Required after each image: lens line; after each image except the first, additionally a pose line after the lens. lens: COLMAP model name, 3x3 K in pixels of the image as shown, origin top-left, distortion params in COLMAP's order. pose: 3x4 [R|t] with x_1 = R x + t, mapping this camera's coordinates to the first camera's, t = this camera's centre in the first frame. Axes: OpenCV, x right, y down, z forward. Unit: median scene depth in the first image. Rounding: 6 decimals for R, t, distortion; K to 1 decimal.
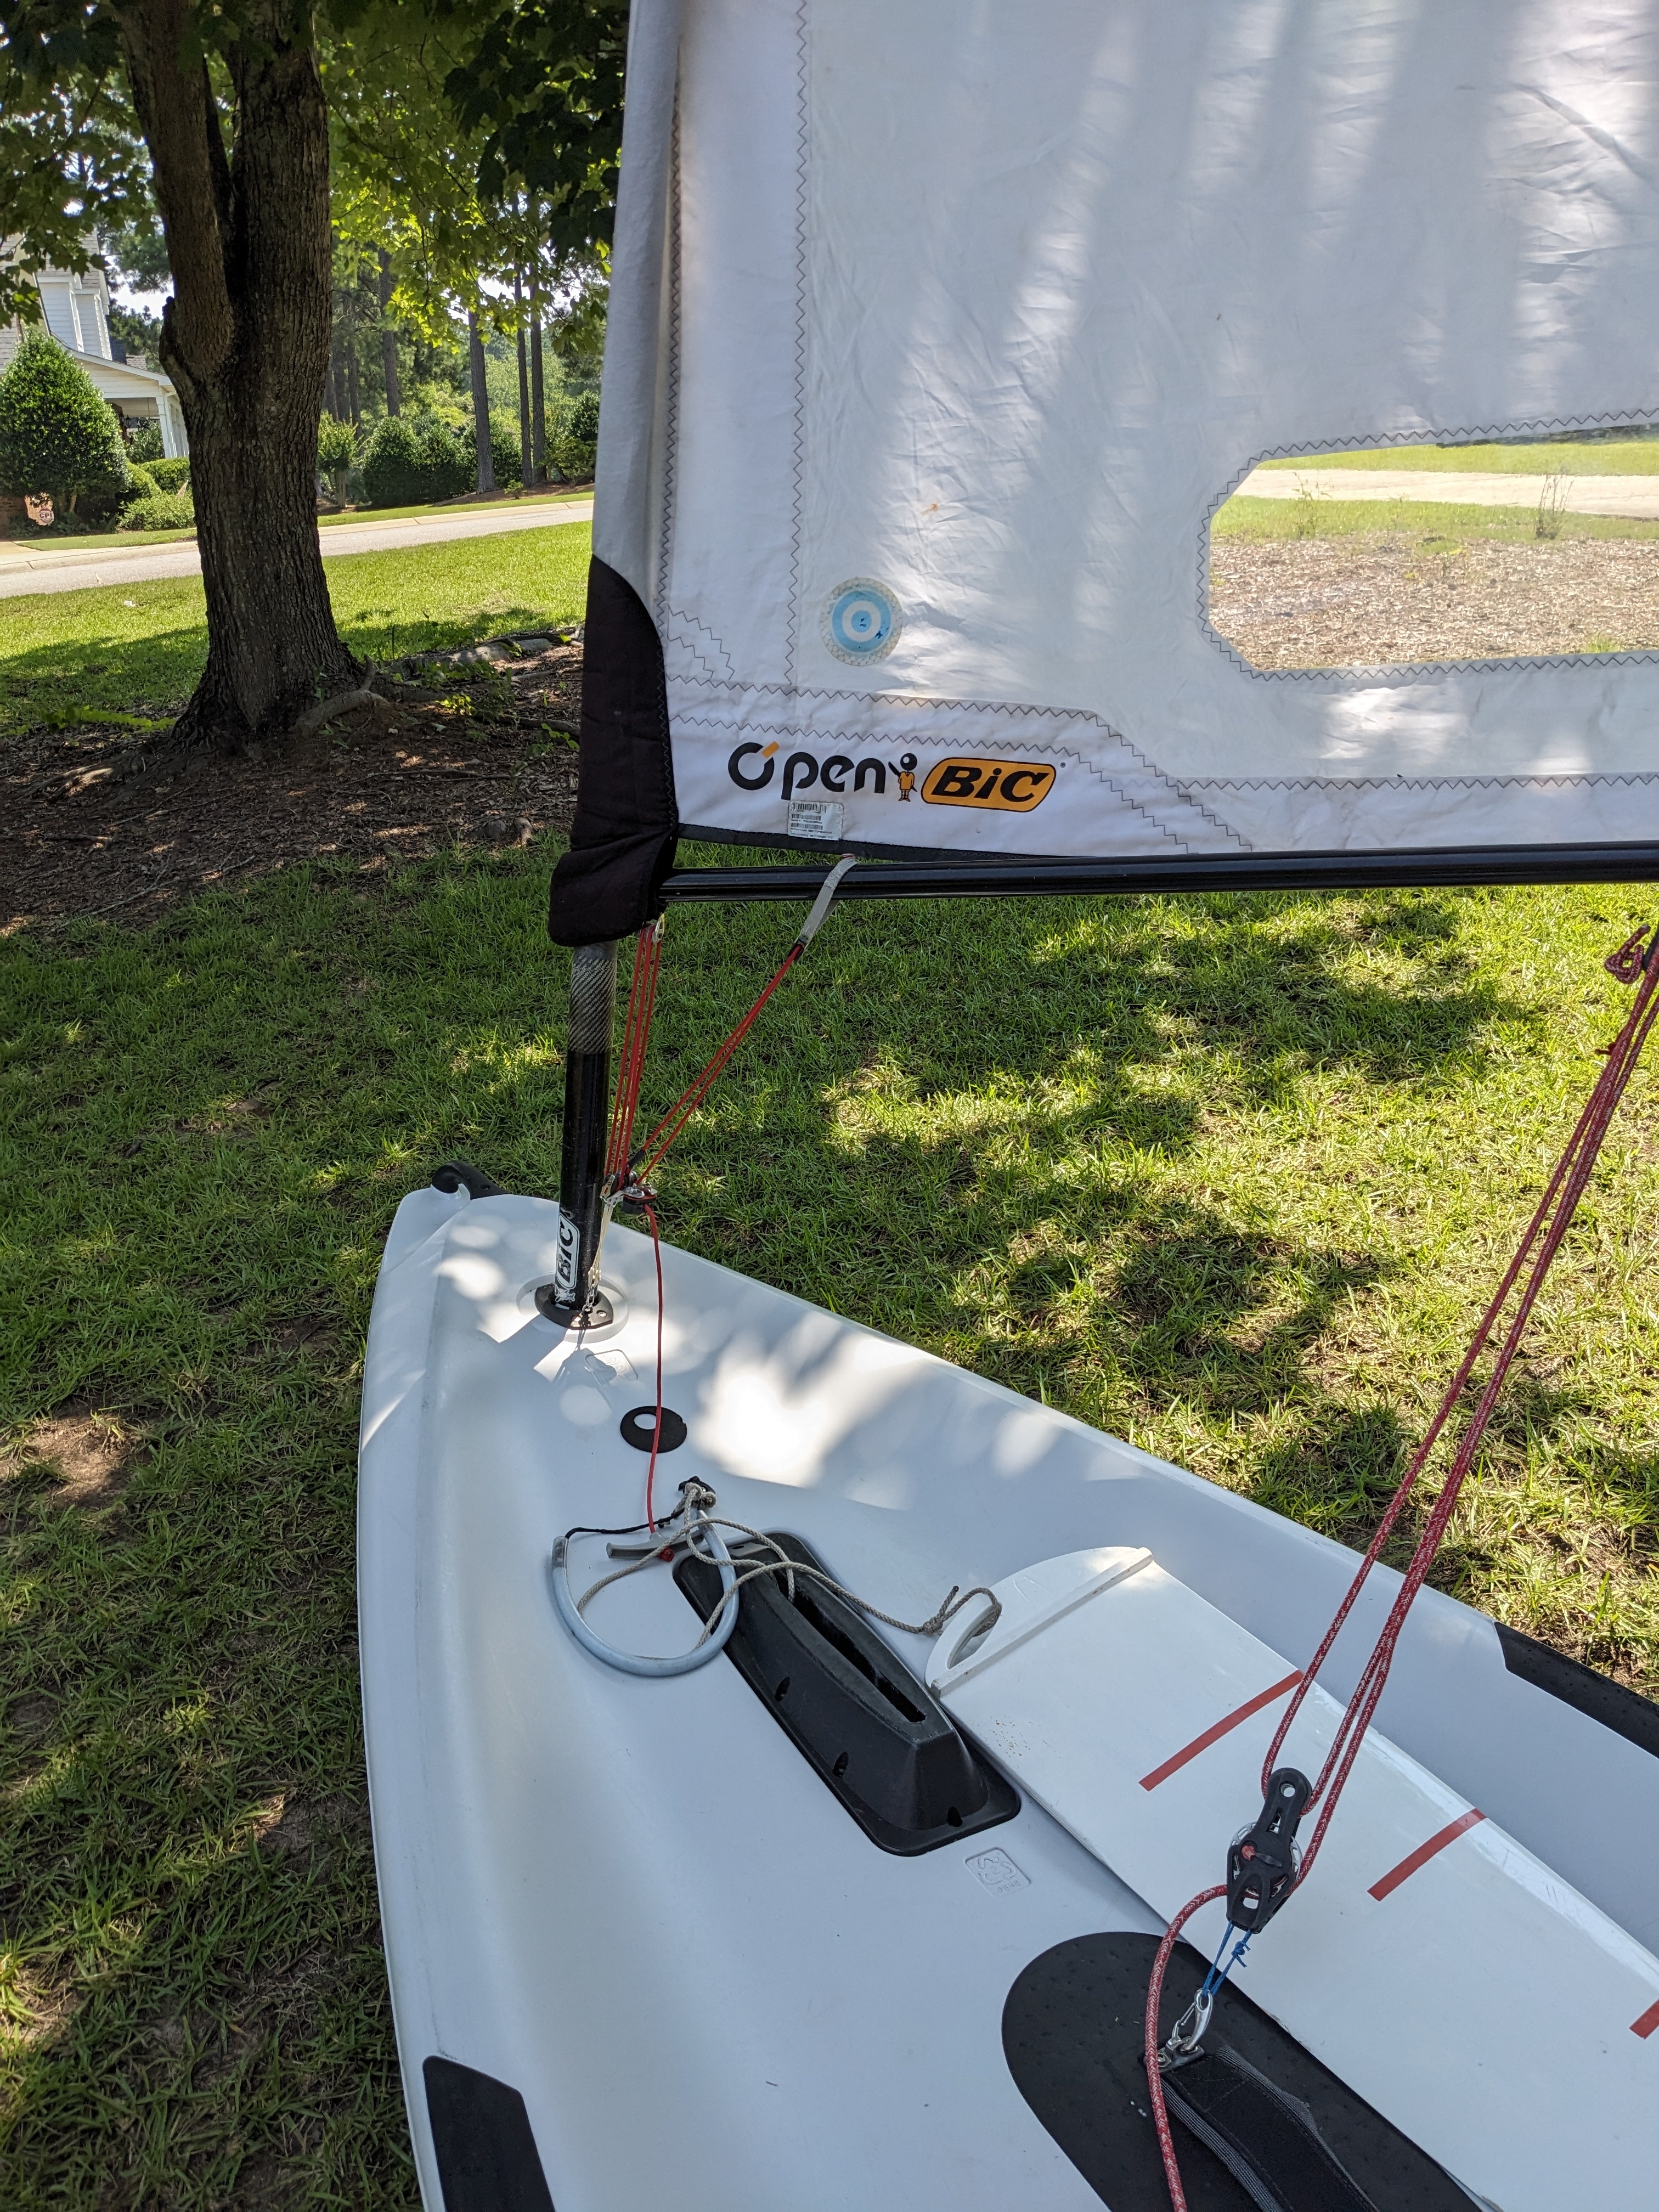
lens RADIAL K [[1768.5, 0, 831.7], [0, 1768.5, 1119.0], [0, 0, 1]] dist [0.089867, -0.131360]
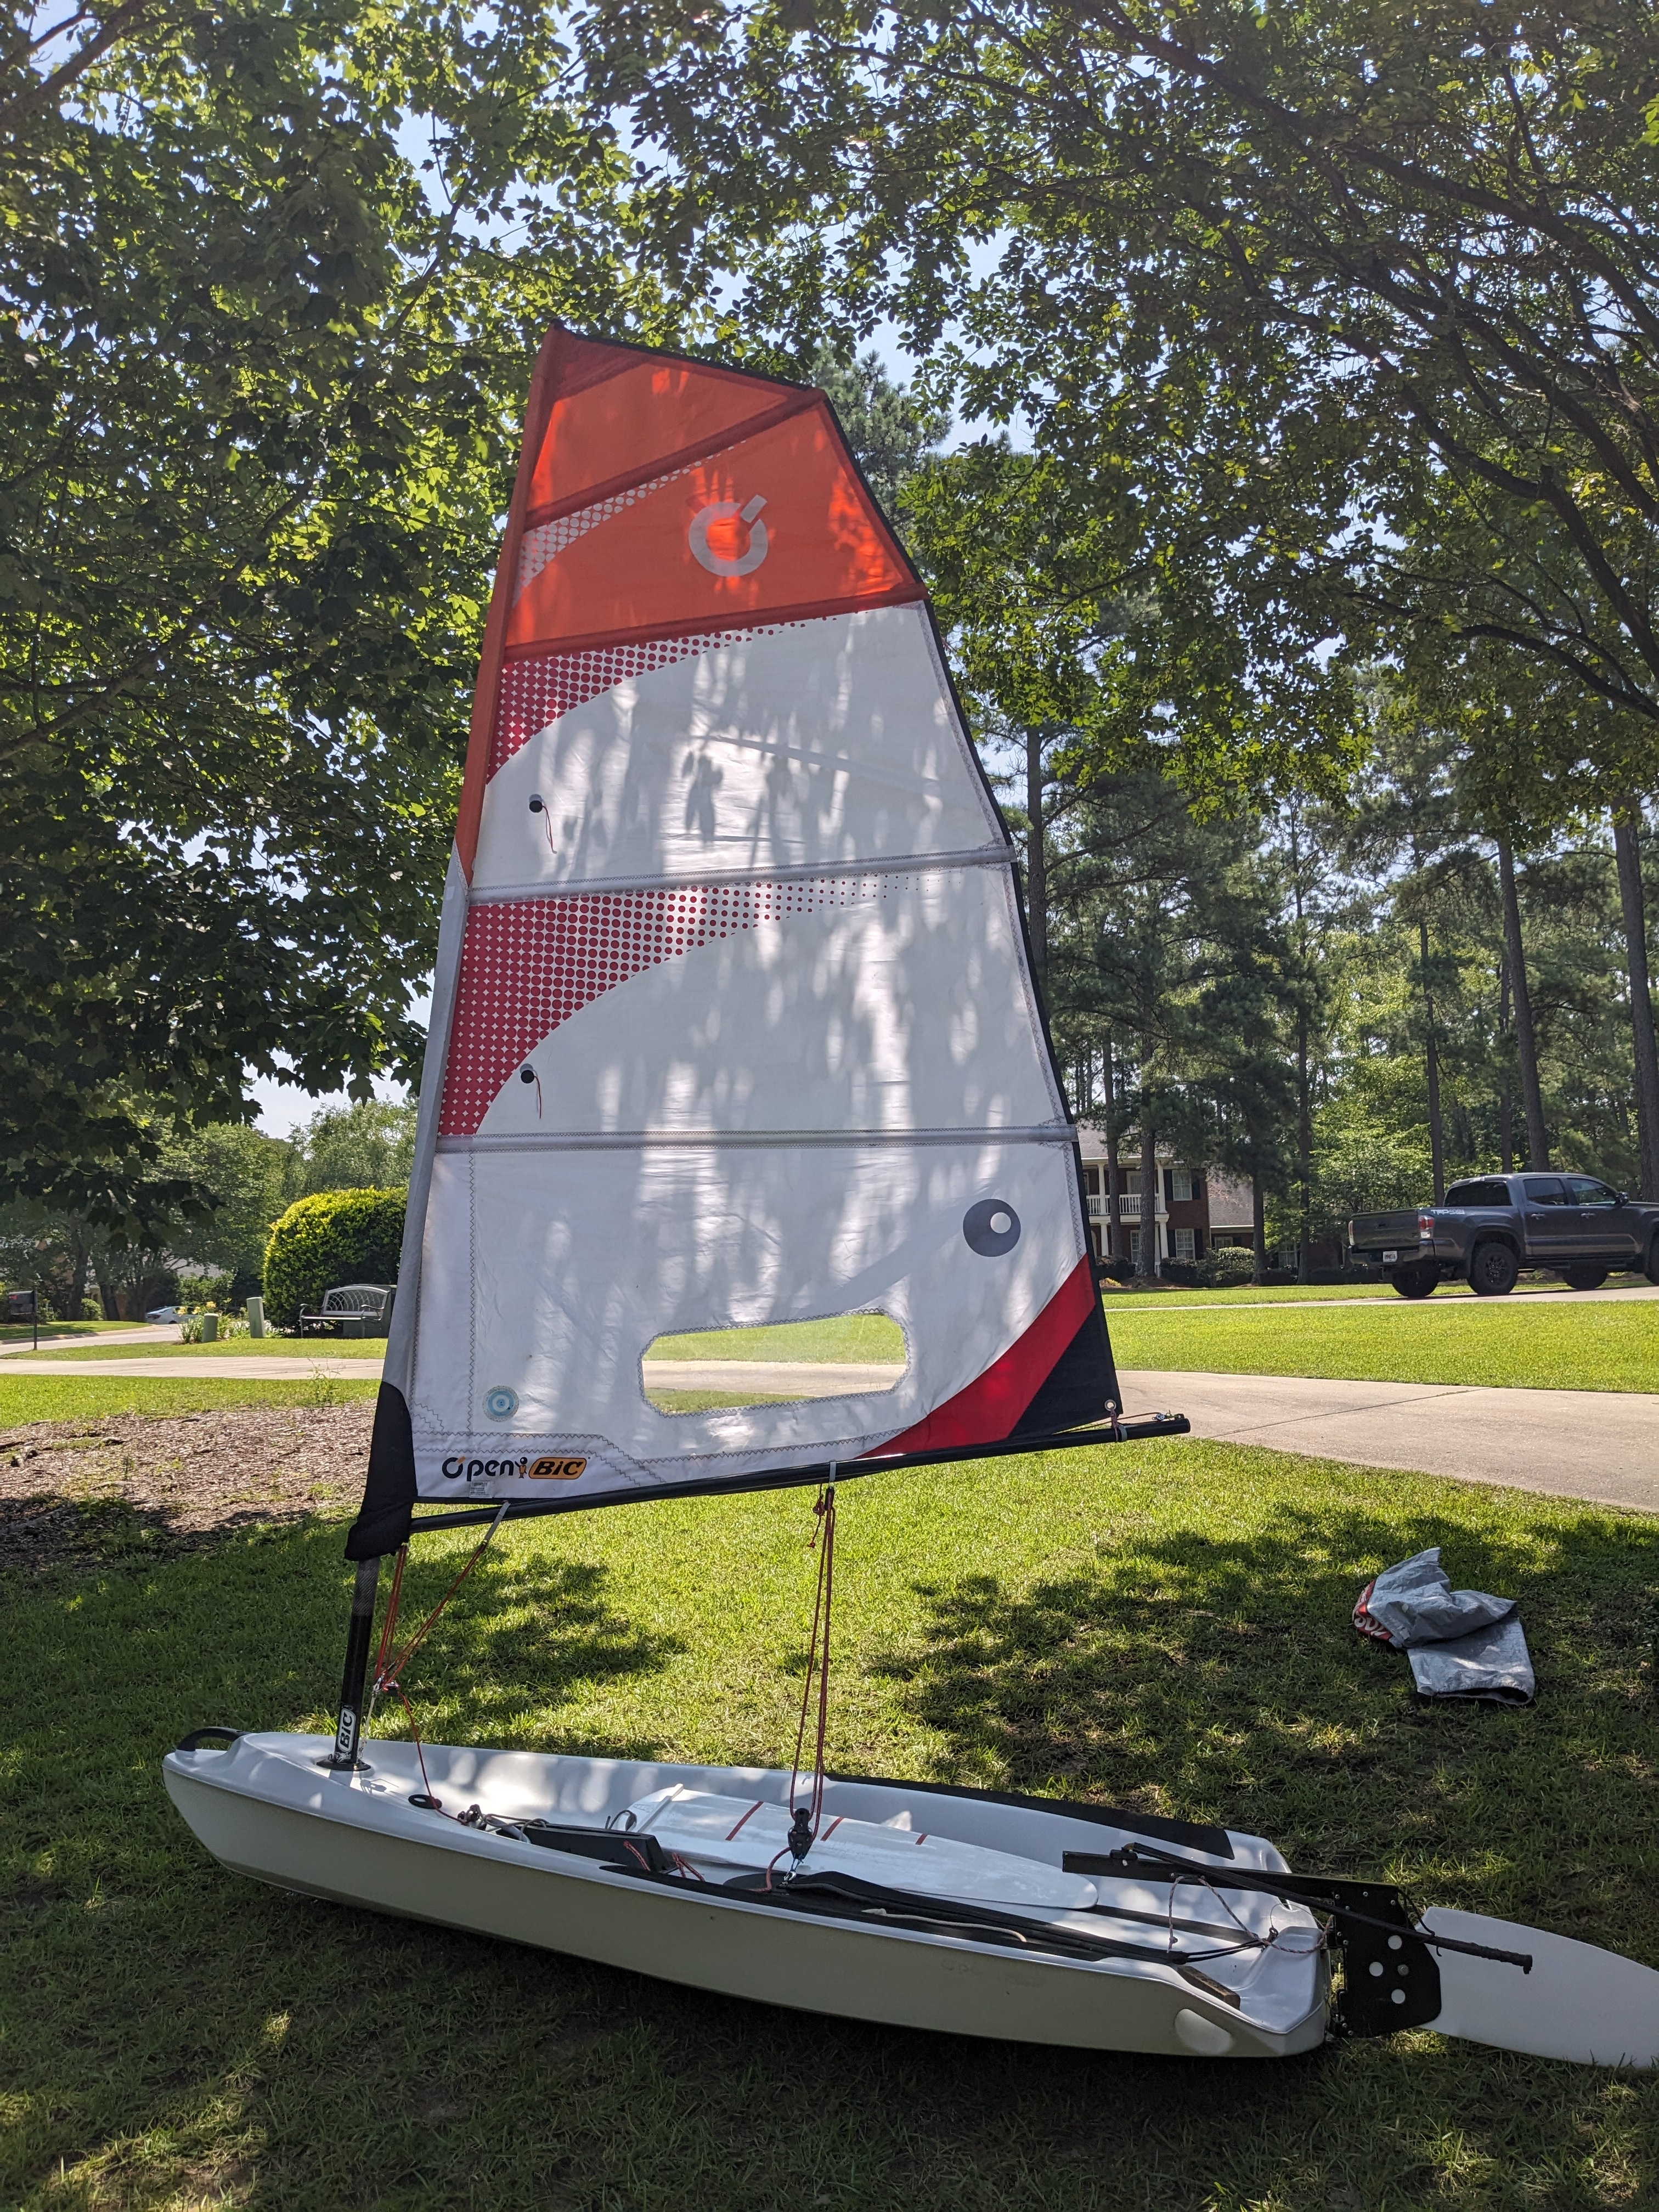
lens RADIAL K [[1772.6, 0, 824.7], [0, 1772.6, 1140.3], [0, 0, 1]] dist [0.075431, -0.136050]
pose [[0.817924, 0.062425, 0.571929, -0.987534], [0.201537, 0.900019, -0.386457, 0.397862], [-0.538872, 0.431357, 0.723566, -1.070501]]
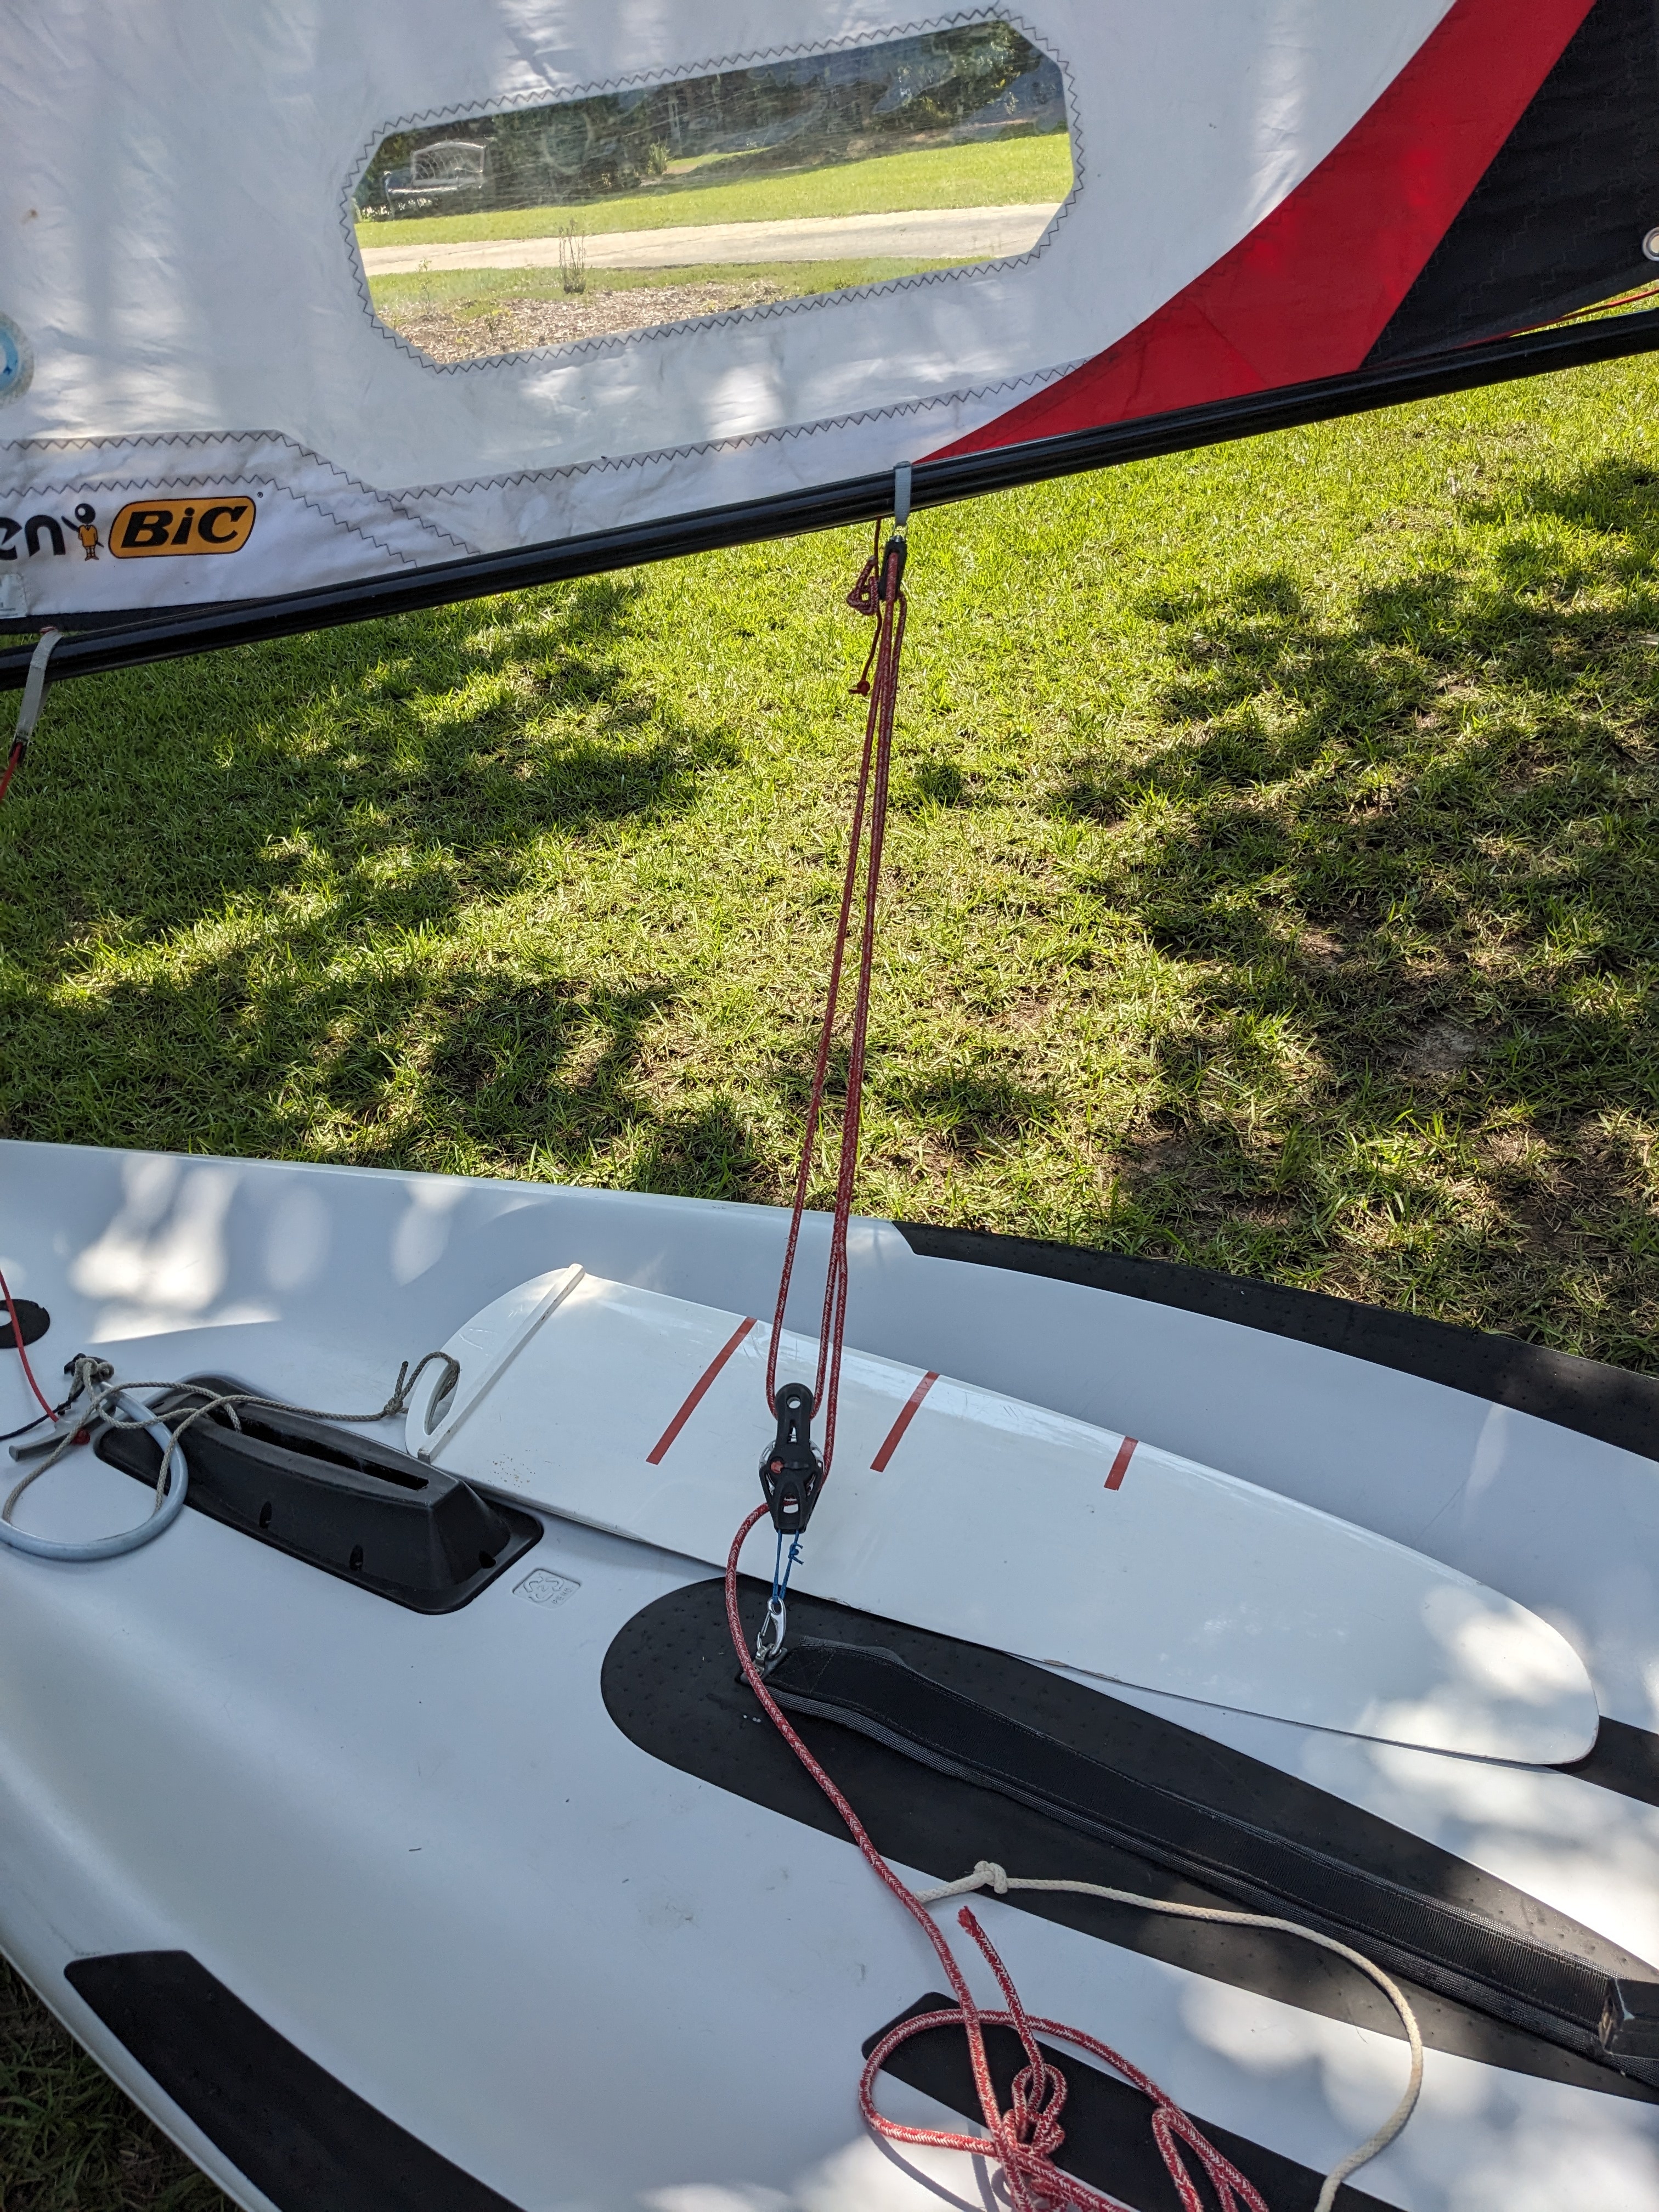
lens RADIAL K [[1772.6, 0, 824.7], [0, 1772.6, 1140.3], [0, 0, 1]] dist [0.075431, -0.136050]
pose [[0.876095, -0.280033, 0.392478, -0.070391], [0.234299, 0.958732, 0.161049, 0.039421], [-0.421380, -0.049137, 0.905552, 0.025545]]
